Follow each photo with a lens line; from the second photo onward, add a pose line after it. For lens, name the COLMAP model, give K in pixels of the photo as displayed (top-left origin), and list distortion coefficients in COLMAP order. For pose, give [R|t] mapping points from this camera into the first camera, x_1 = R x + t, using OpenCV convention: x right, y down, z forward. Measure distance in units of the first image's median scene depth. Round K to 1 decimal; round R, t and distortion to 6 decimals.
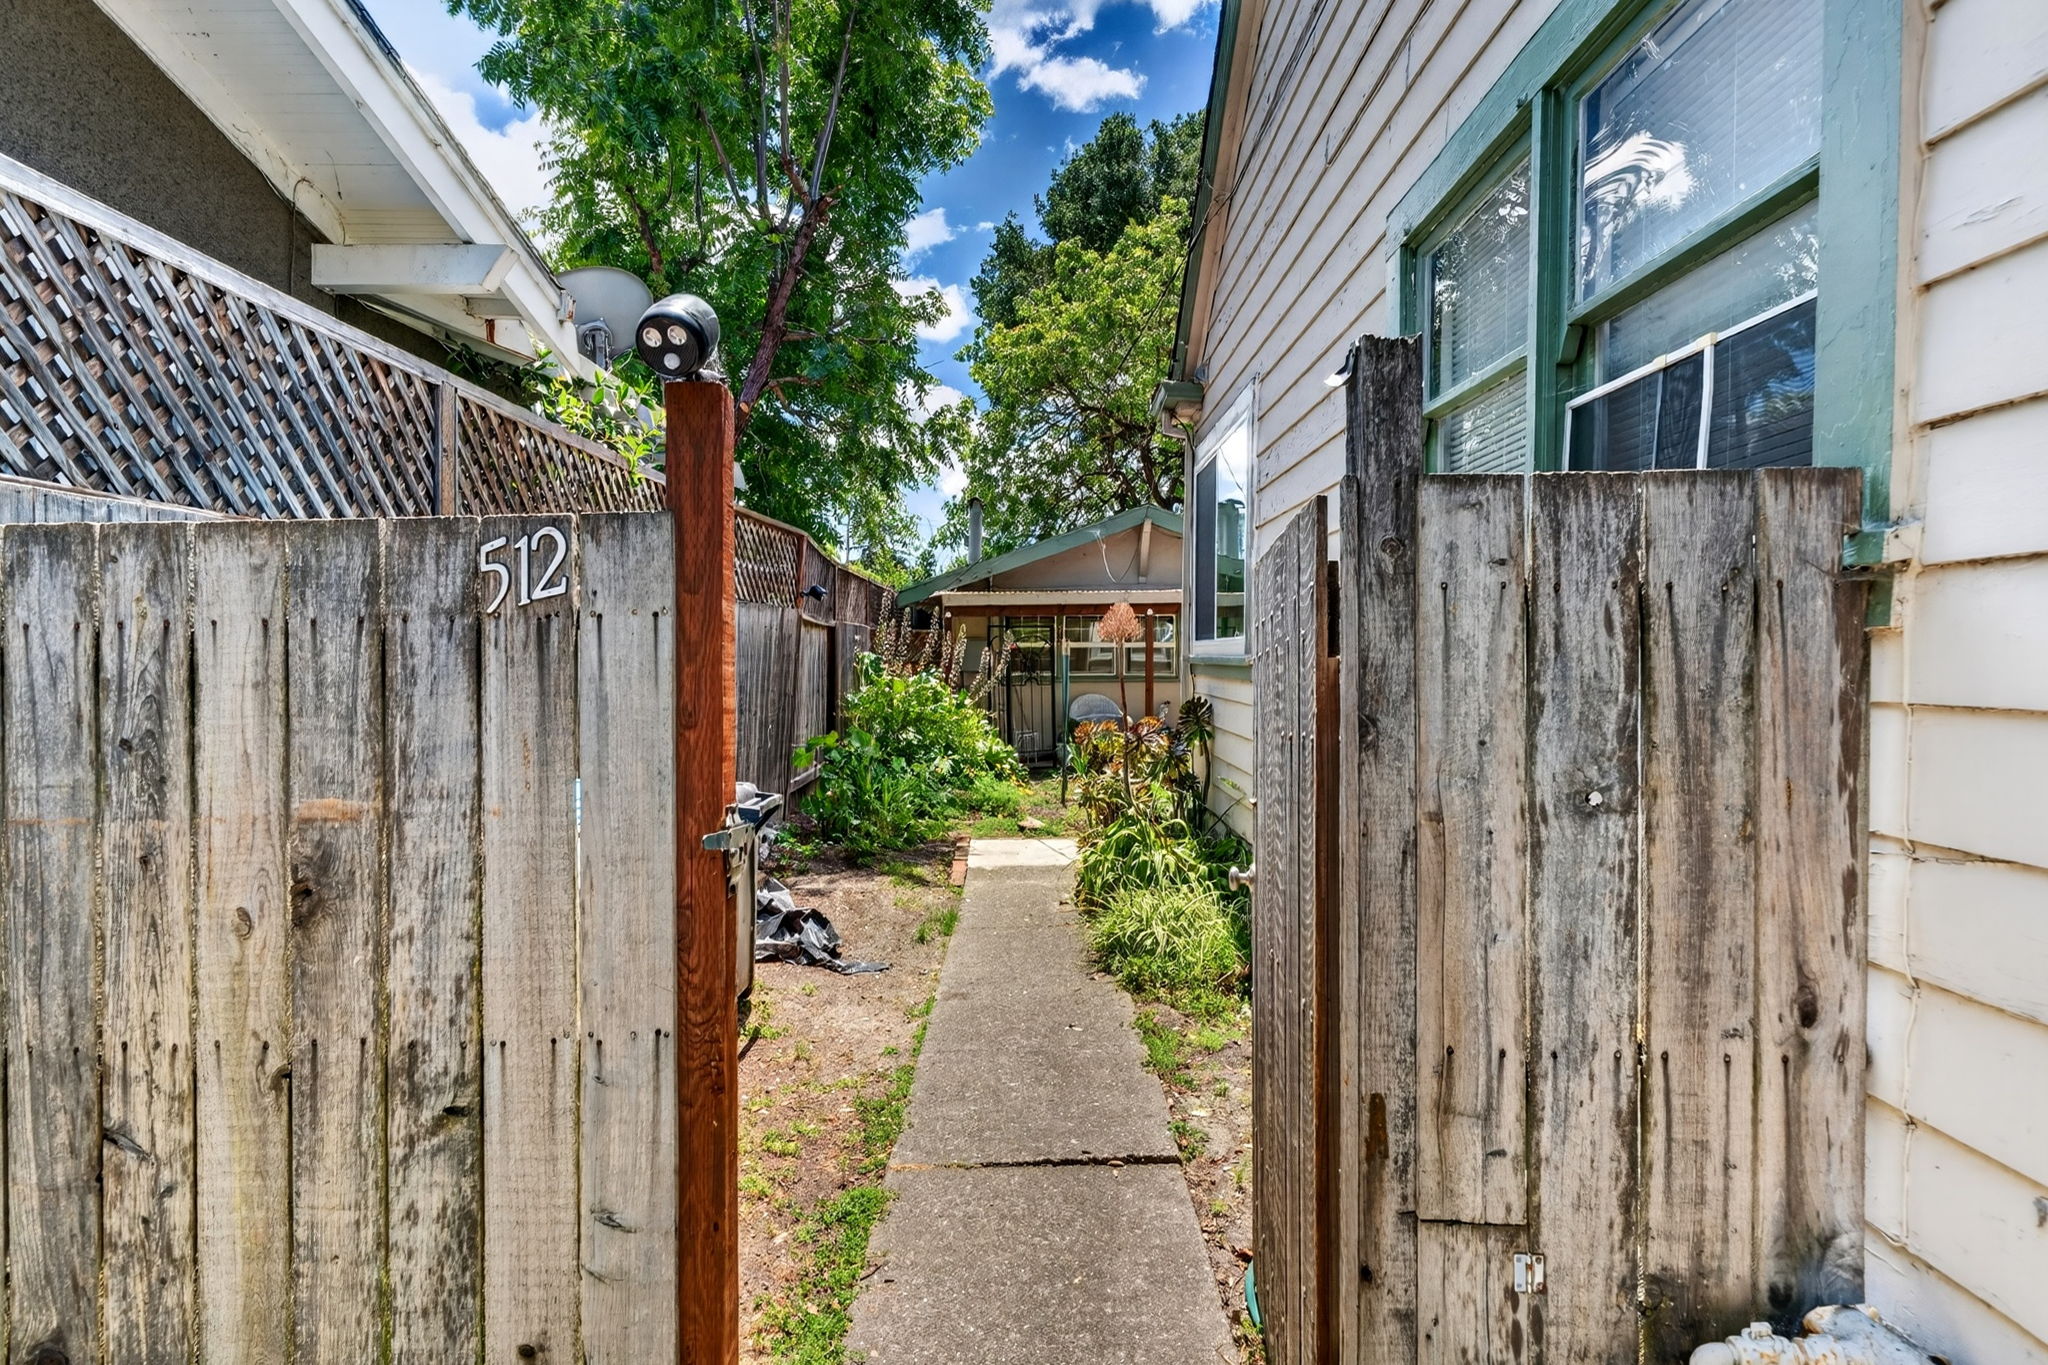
lens RADIAL K [[920.0, 0, 1025.9], [0, 920.0, 667.2], [0, 0, 1]] dist [0.000791, 0.000213]
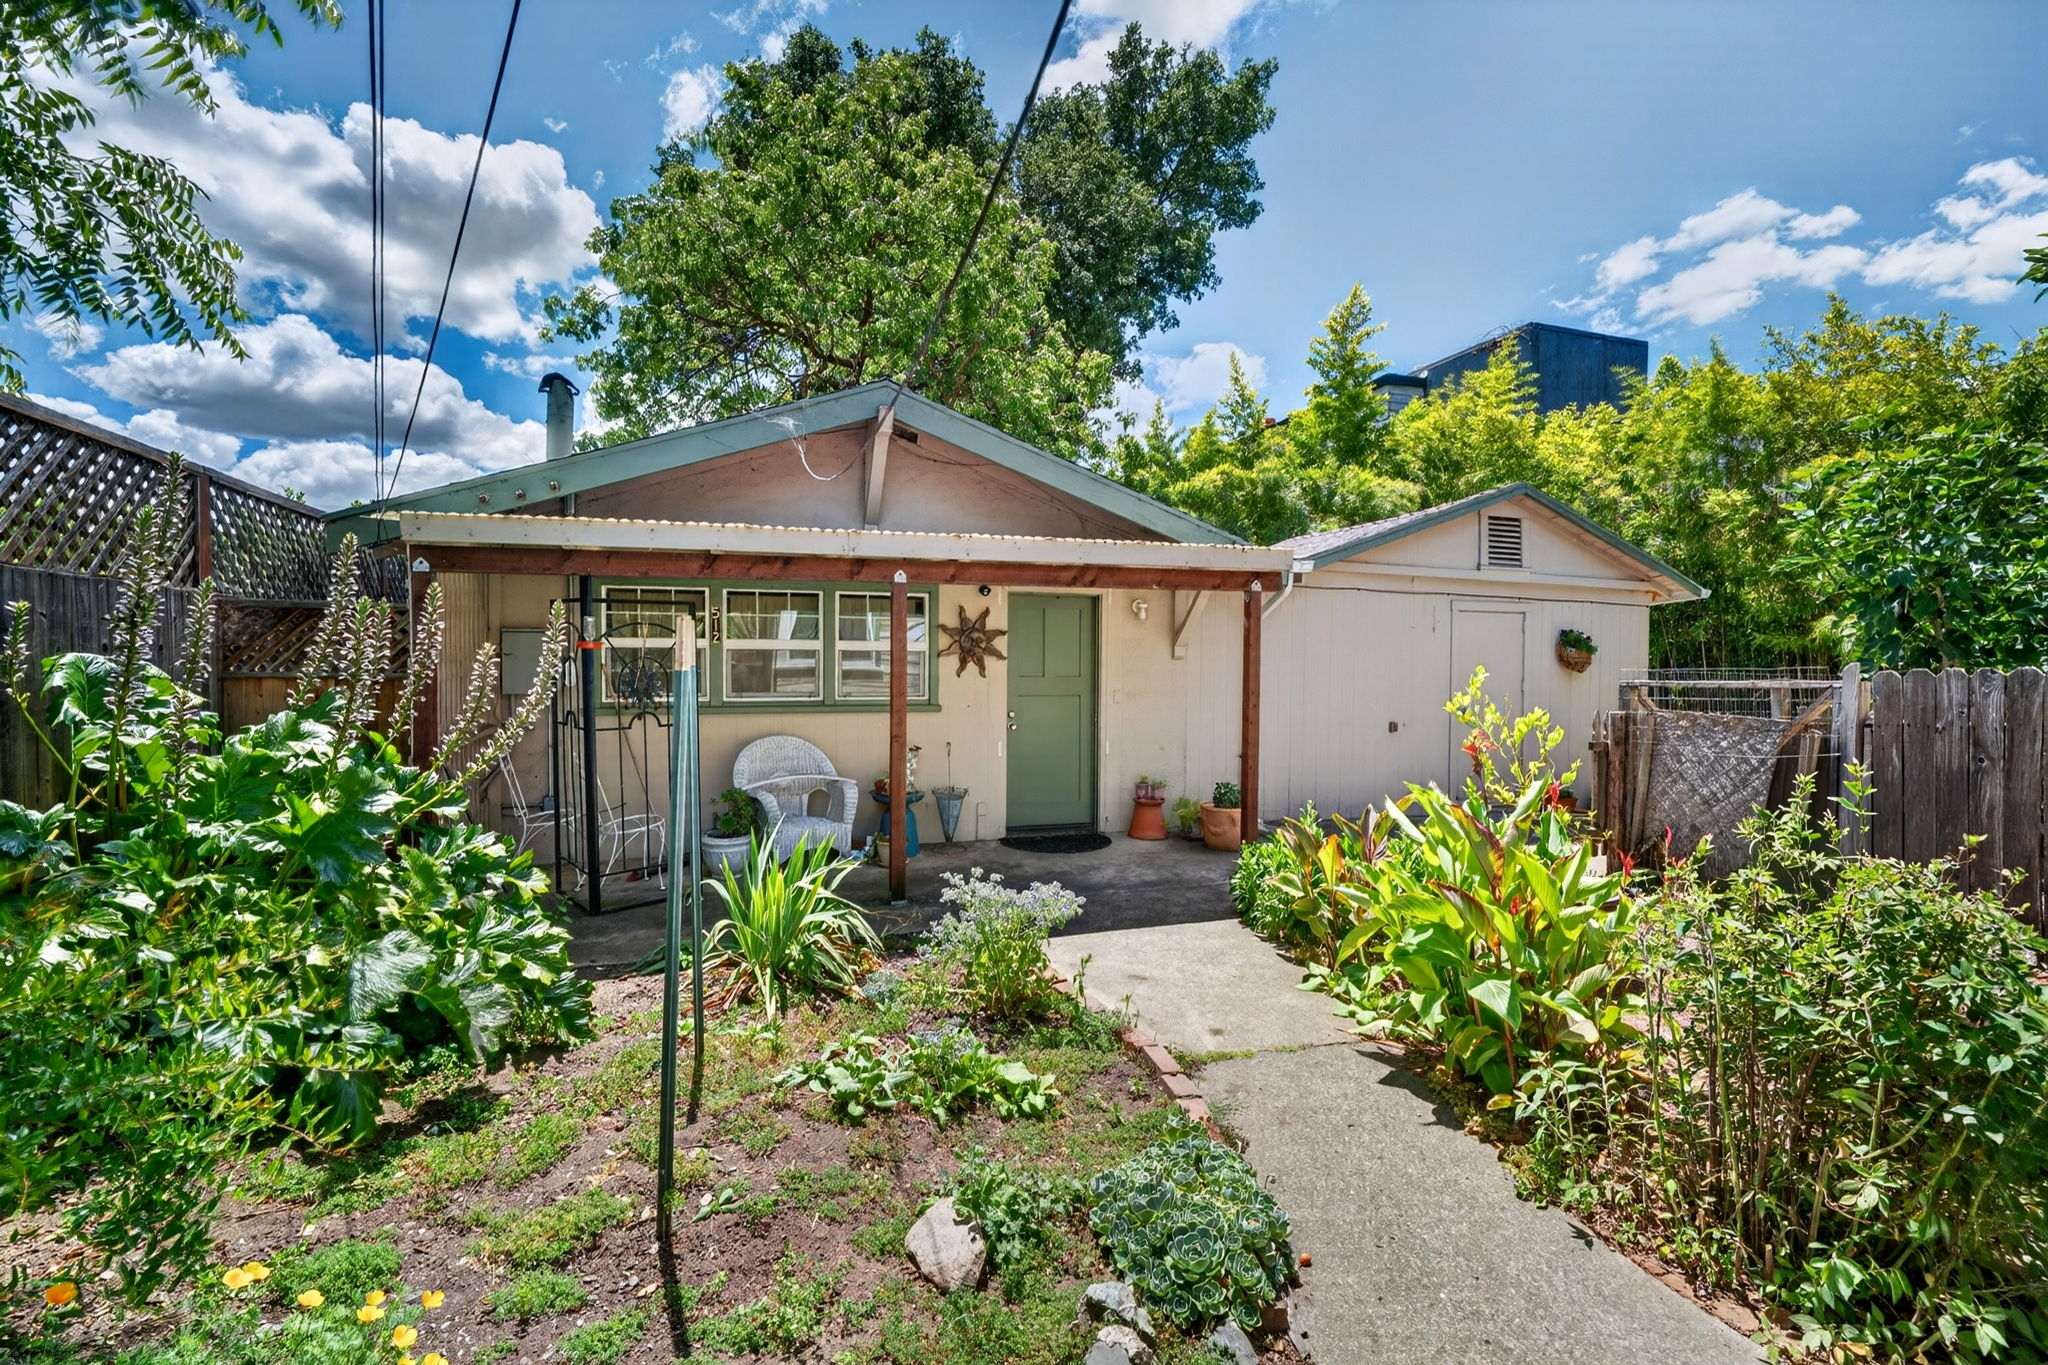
lens RADIAL K [[920.0, 0, 1025.9], [0, 920.0, 667.2], [0, 0, 1]] dist [0.000791, 0.000213]
pose [[0.947204, -0.004679, 0.320598, 0.036287], [0.006192, 0.999974, -0.003698, -0.007586], [-0.320572, 0.005487, 0.947208, 0.479314]]
